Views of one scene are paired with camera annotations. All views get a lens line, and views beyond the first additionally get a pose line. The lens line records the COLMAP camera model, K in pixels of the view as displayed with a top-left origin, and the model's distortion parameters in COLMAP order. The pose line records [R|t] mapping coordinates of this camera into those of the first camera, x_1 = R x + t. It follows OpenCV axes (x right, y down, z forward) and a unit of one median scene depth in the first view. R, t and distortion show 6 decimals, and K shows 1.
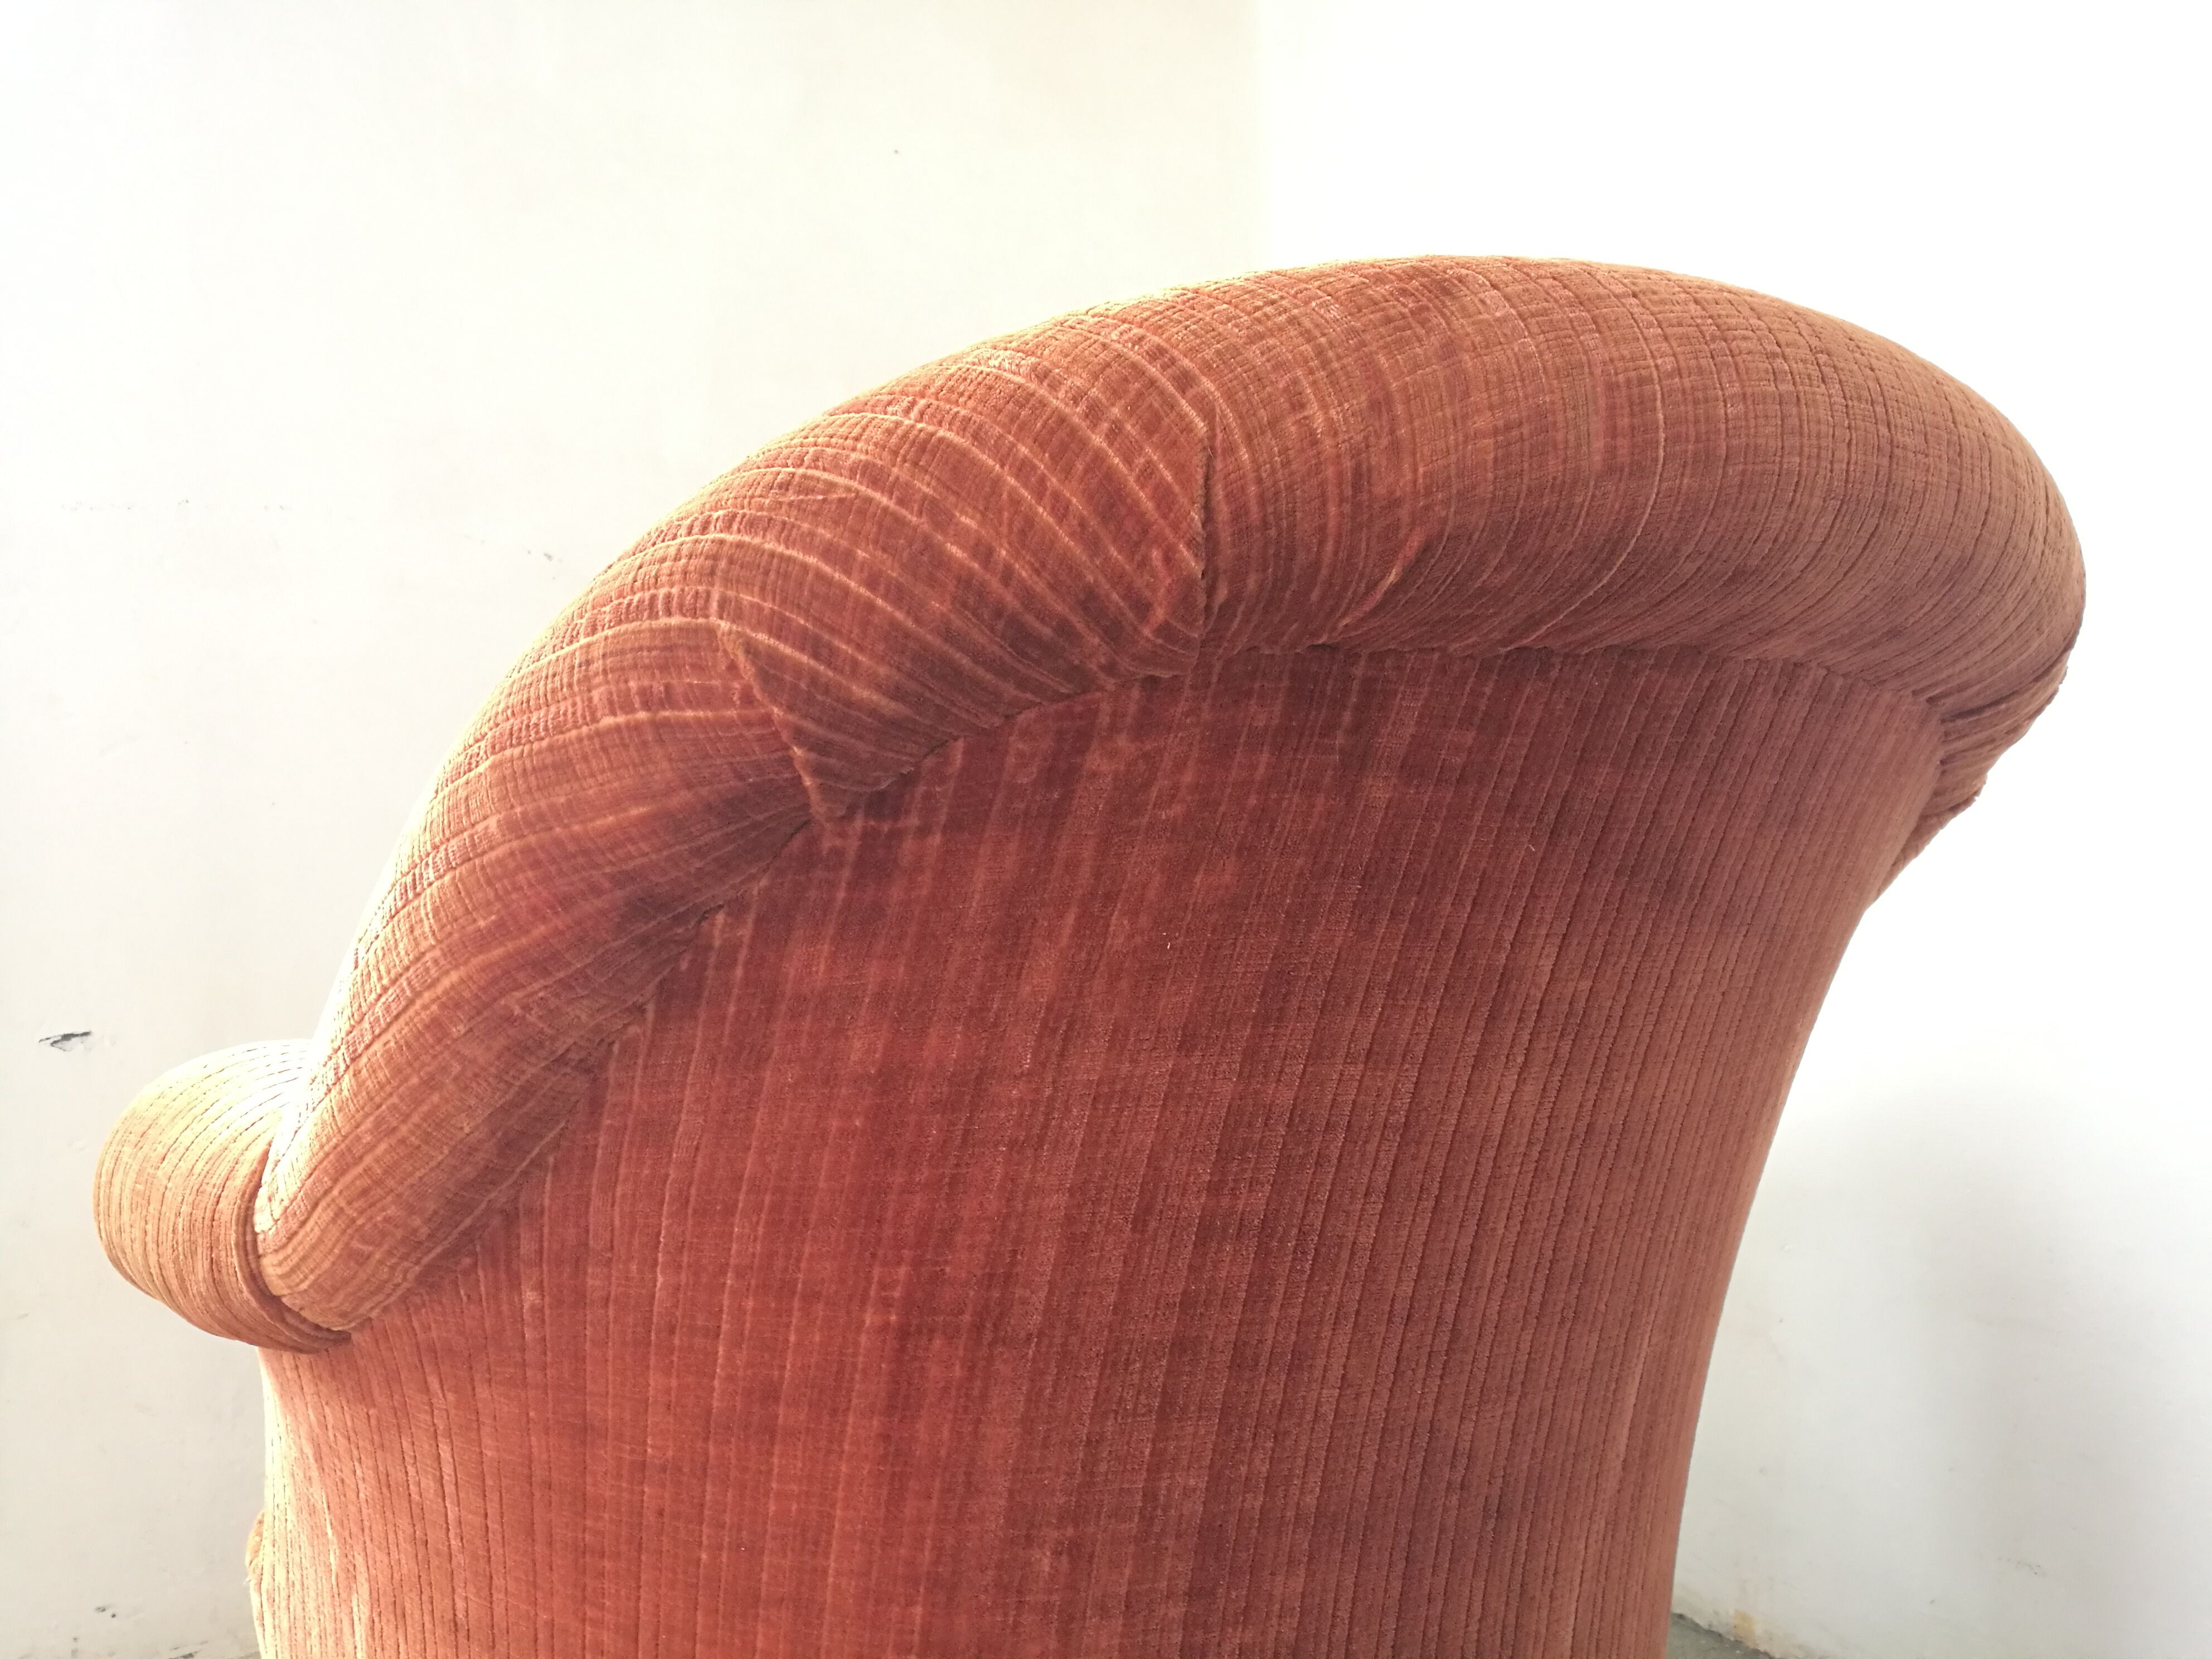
lens RADIAL K [[1762.7, 0, 1054.9], [0, 1762.7, 805.5], [0, 0, 1]] dist [0.124566, -0.293568]
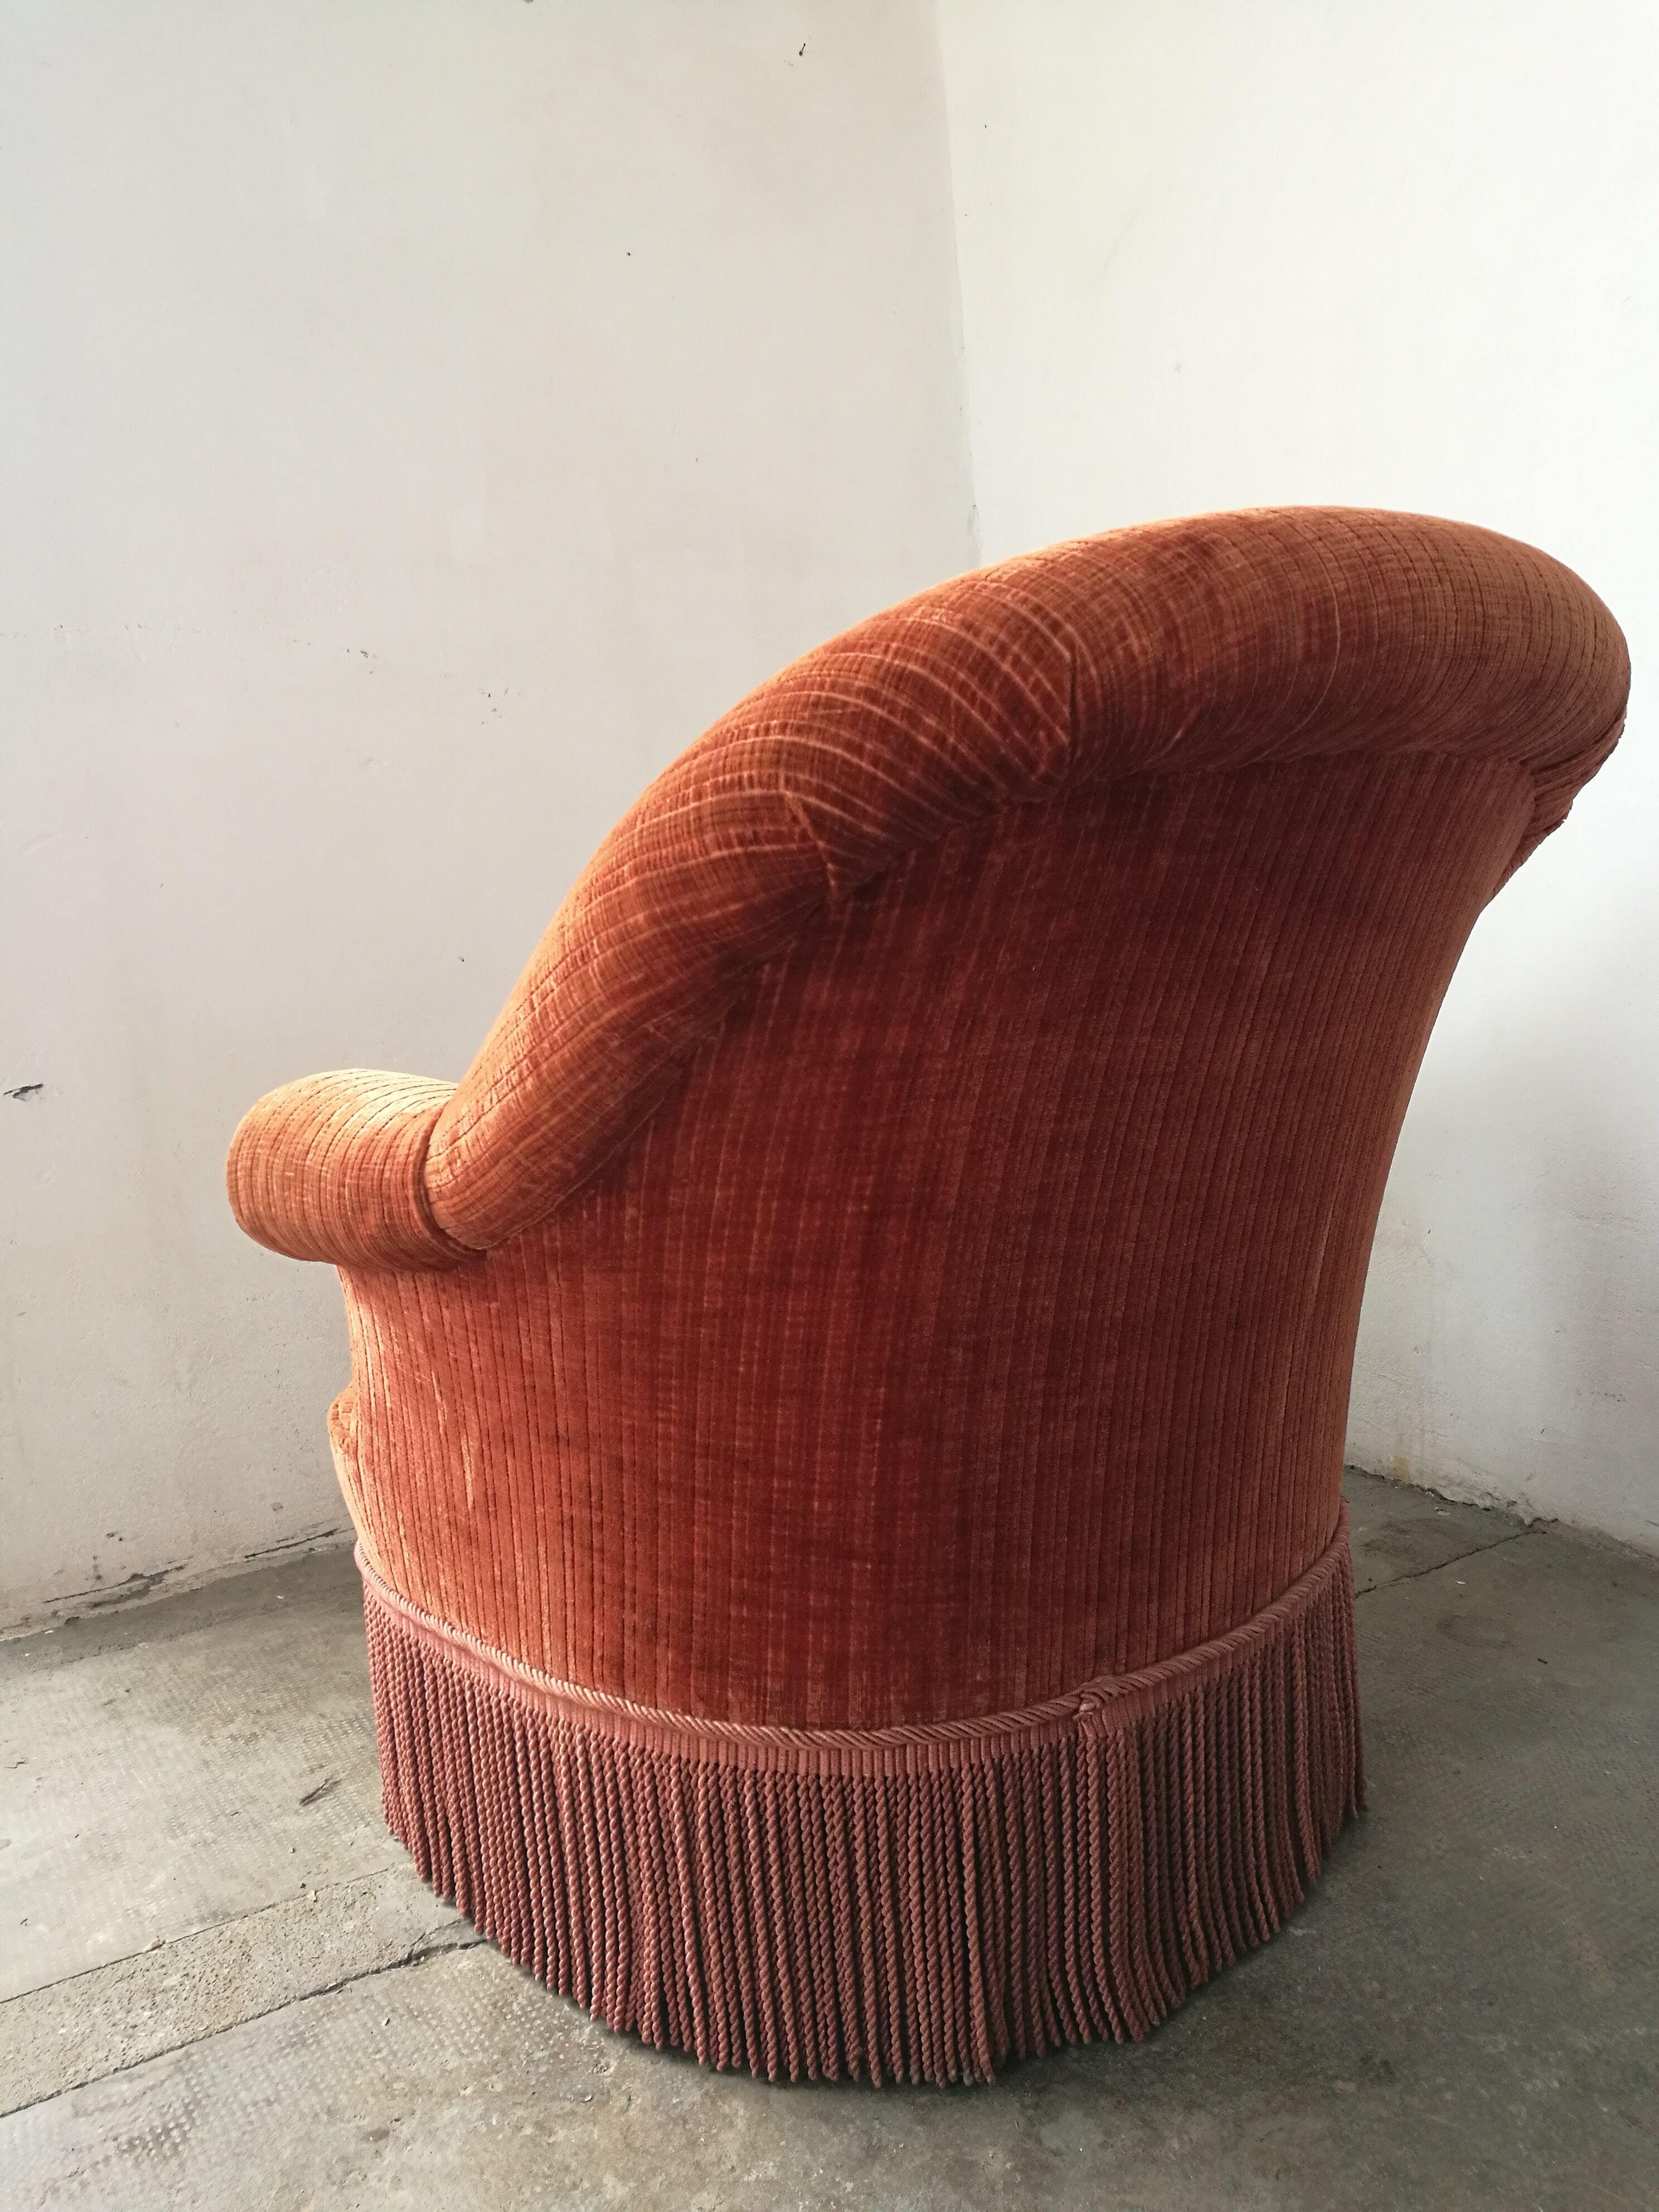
lens RADIAL K [[1706.1, 0, 791.4], [0, 1706.1, 1093.5], [0, 0, 1]] dist [-0.003508, 0.005772]
pose [[0.997965, -0.060882, 0.018966, -0.202643], [0.057237, 0.986340, 0.154458, -0.061958], [-0.028111, -0.153058, 0.987817, -0.557188]]
